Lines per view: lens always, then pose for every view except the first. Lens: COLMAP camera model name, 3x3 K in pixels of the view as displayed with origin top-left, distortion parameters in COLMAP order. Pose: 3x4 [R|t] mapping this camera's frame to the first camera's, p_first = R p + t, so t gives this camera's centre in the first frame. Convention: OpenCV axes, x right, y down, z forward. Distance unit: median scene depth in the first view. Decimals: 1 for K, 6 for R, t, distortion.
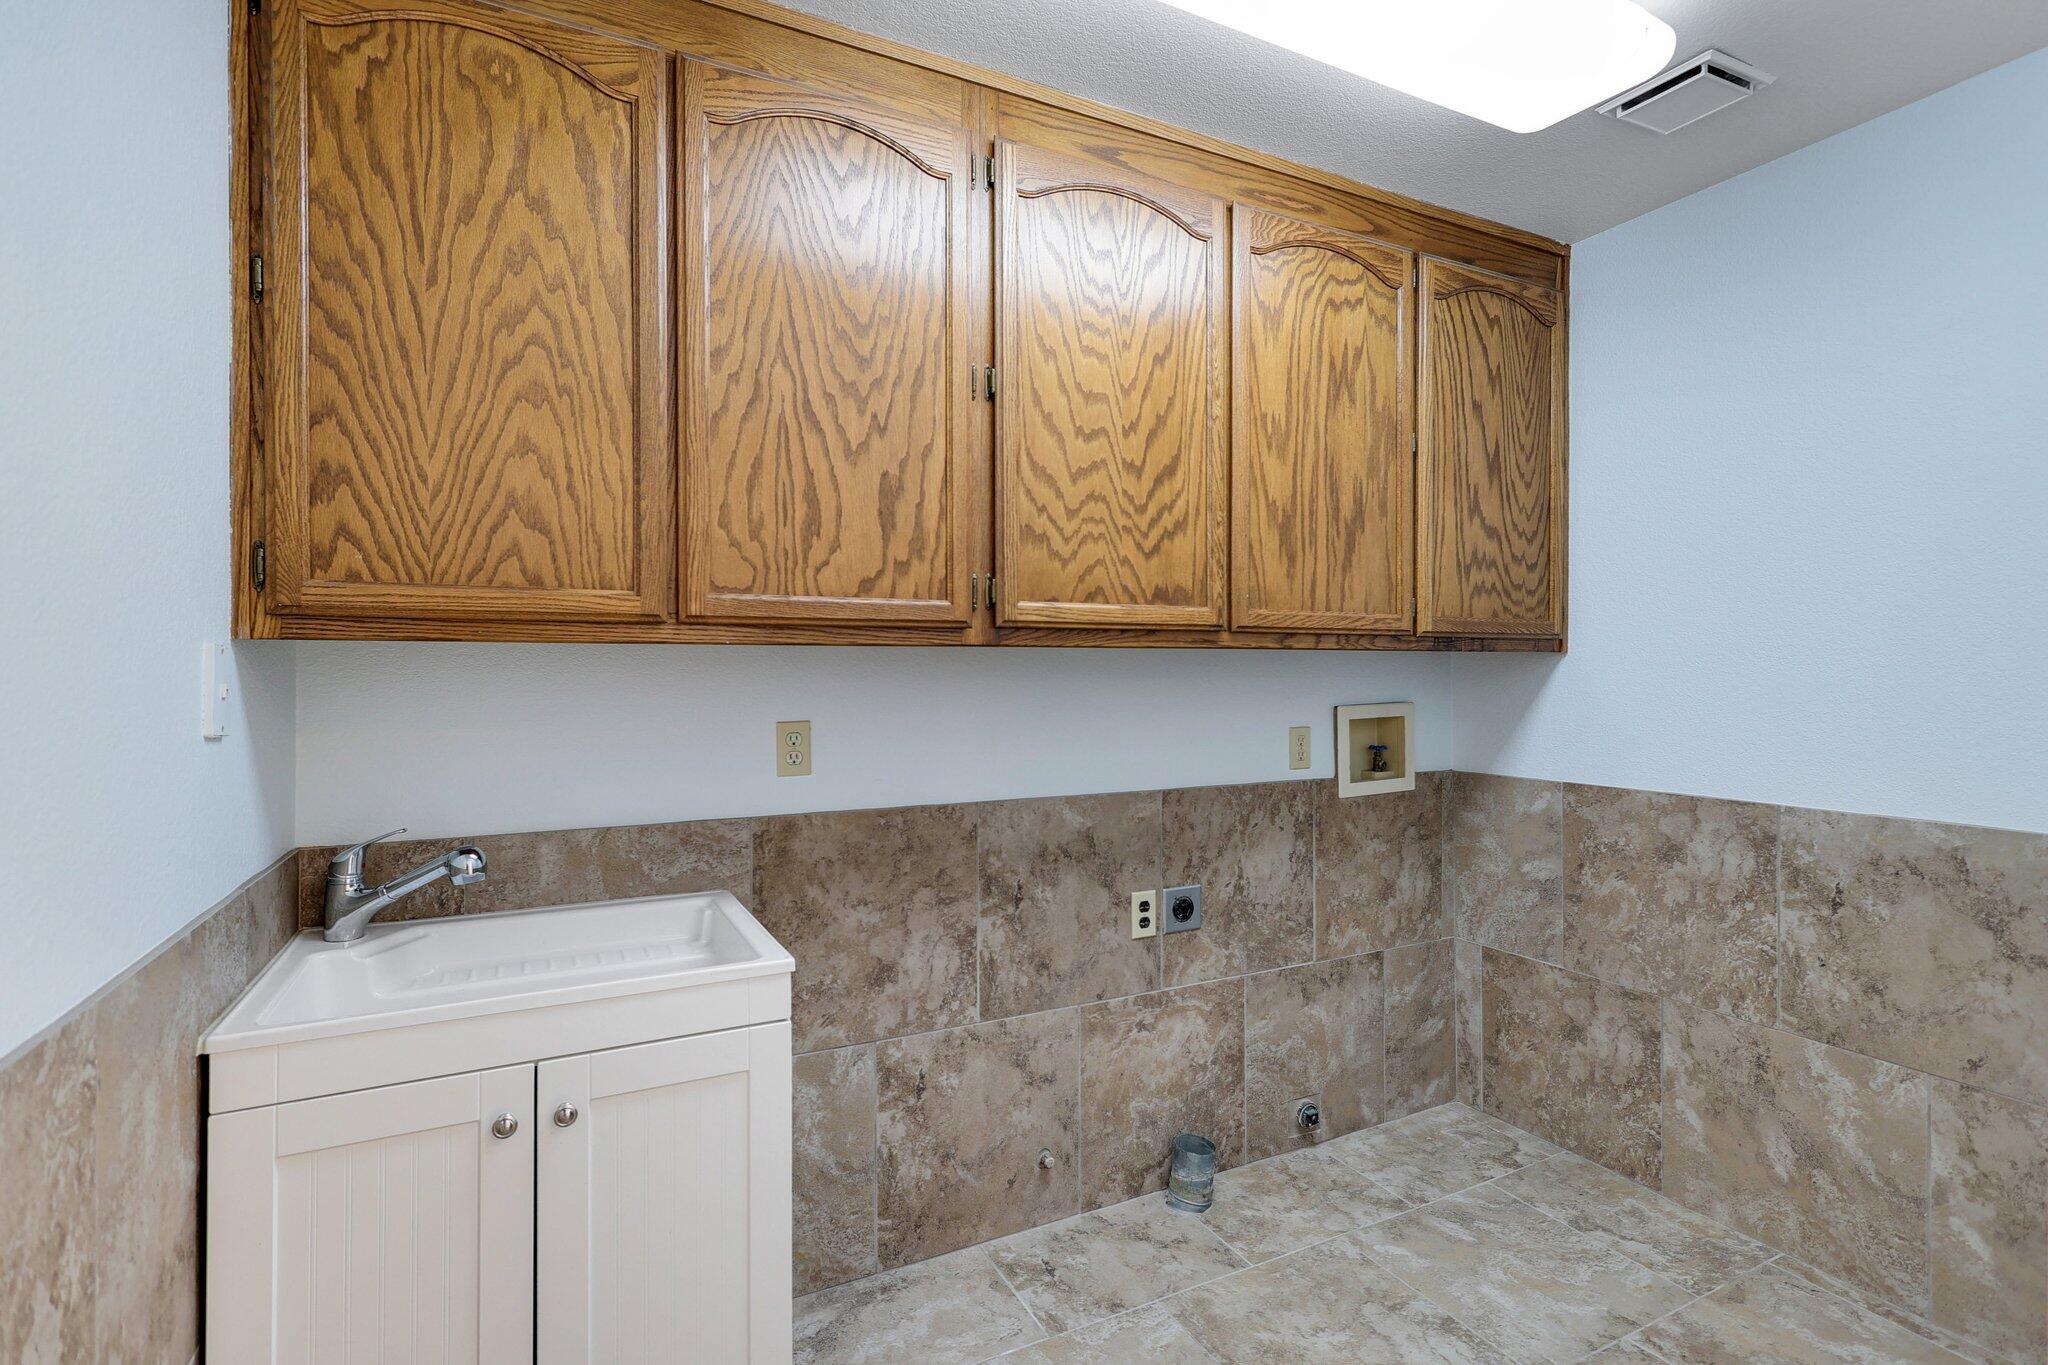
lens RADIAL K [[963.1, 0, 1025.7], [0, 963.1, 675.2], [0, 0, 1]] dist [0.004409, 0.000416]
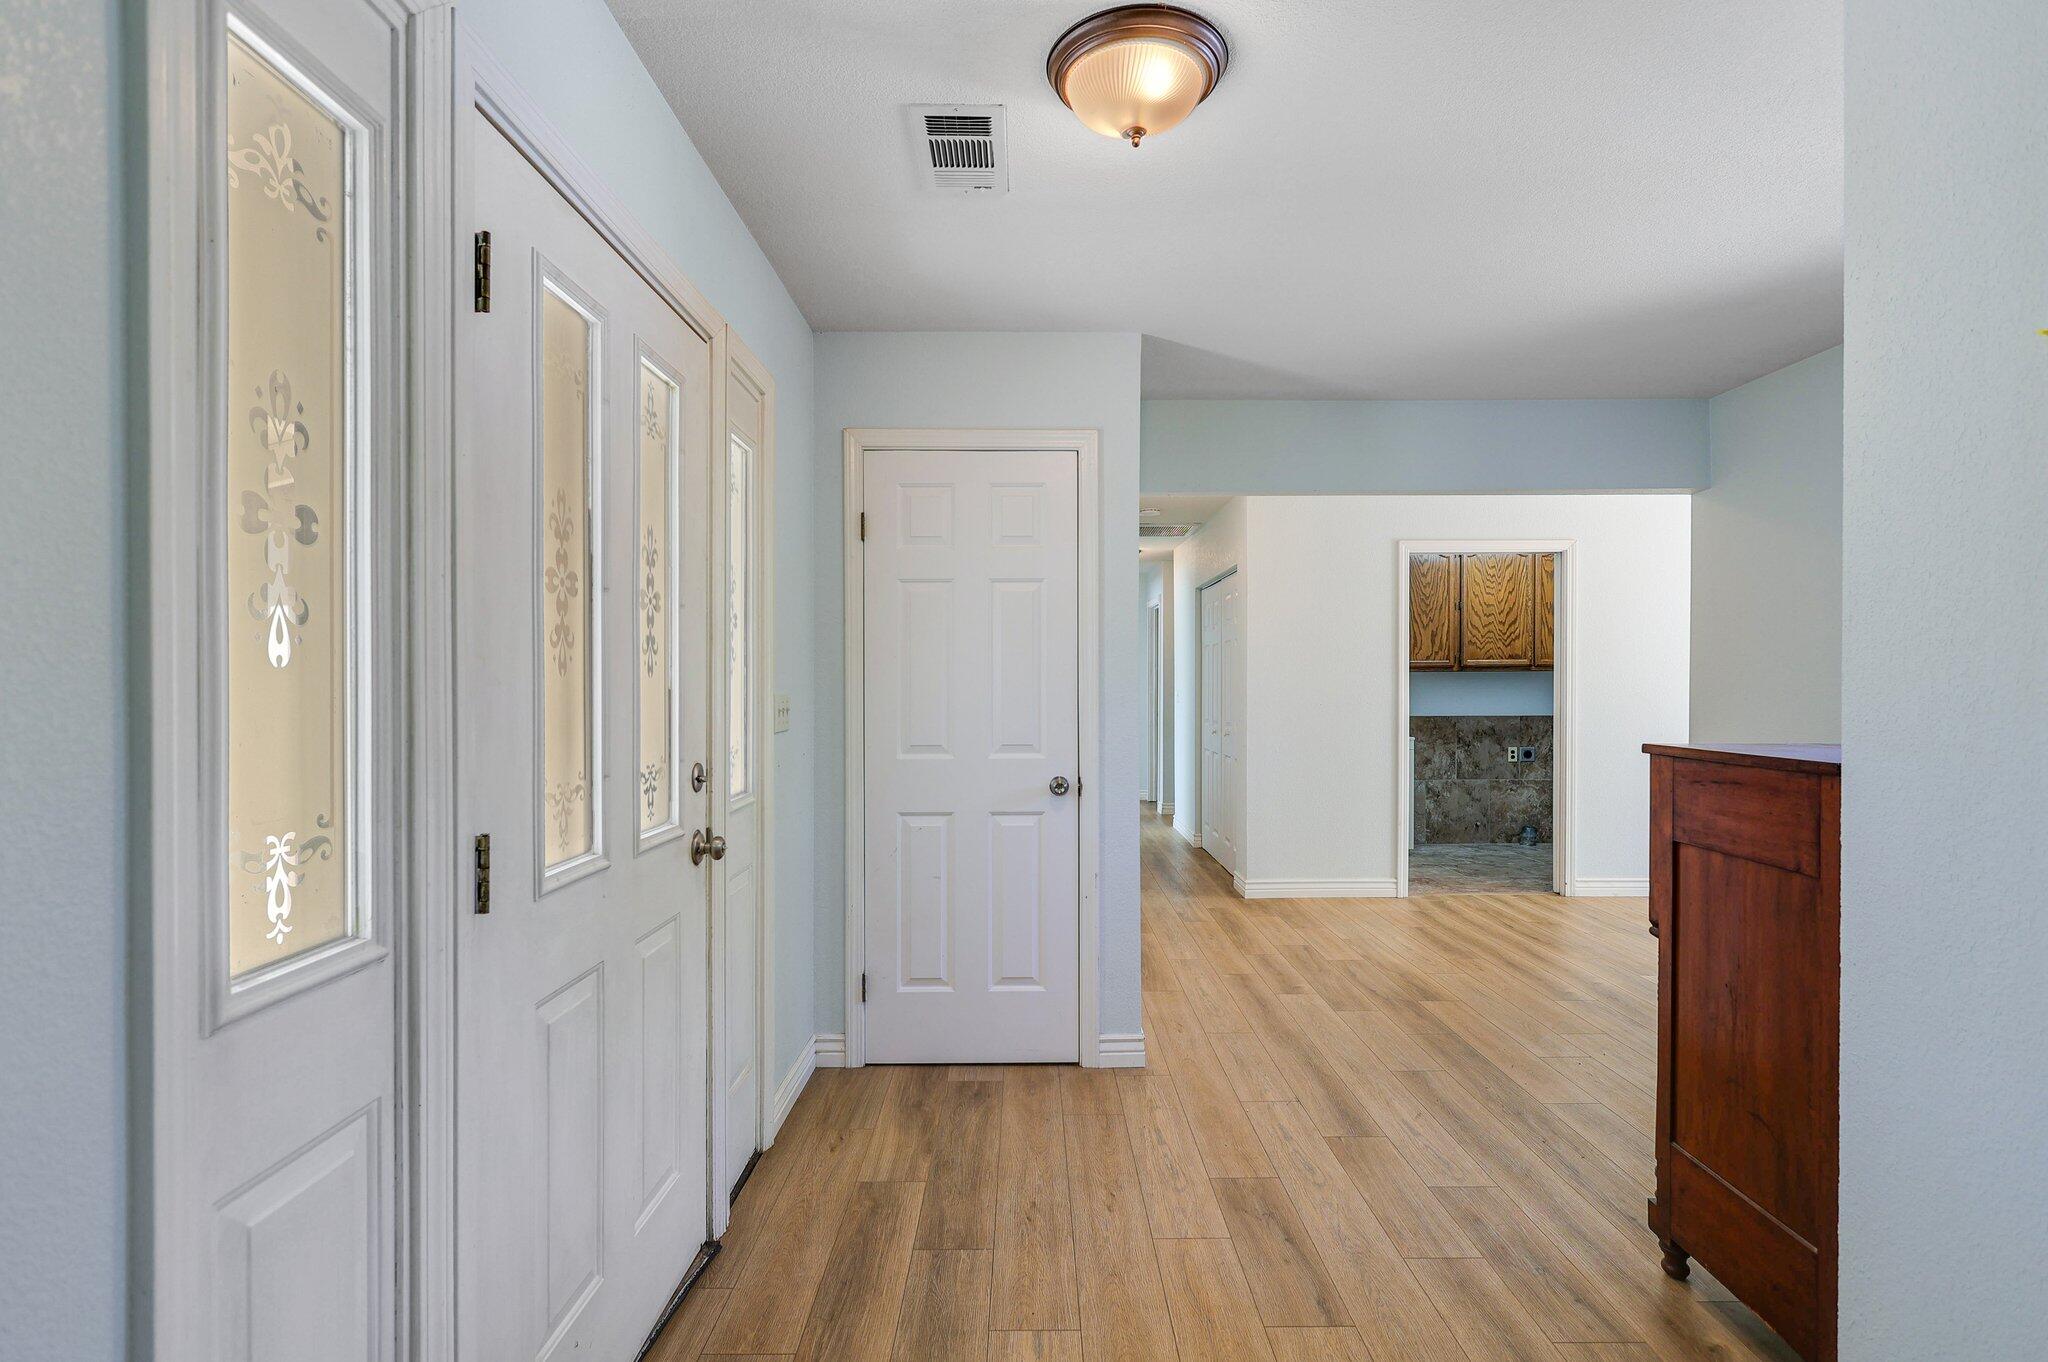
lens RADIAL K [[963.1, 0, 1041.9], [0, 963.1, 692.8], [0, 0, 1]] dist [0.004409, 0.000416]
pose [[0.897176, 0.005217, -0.441642, 0.150172], [-0.004862, 0.999986, 0.001935, 0.051562], [0.441646, 0.000411, 0.897189, -2.876334]]
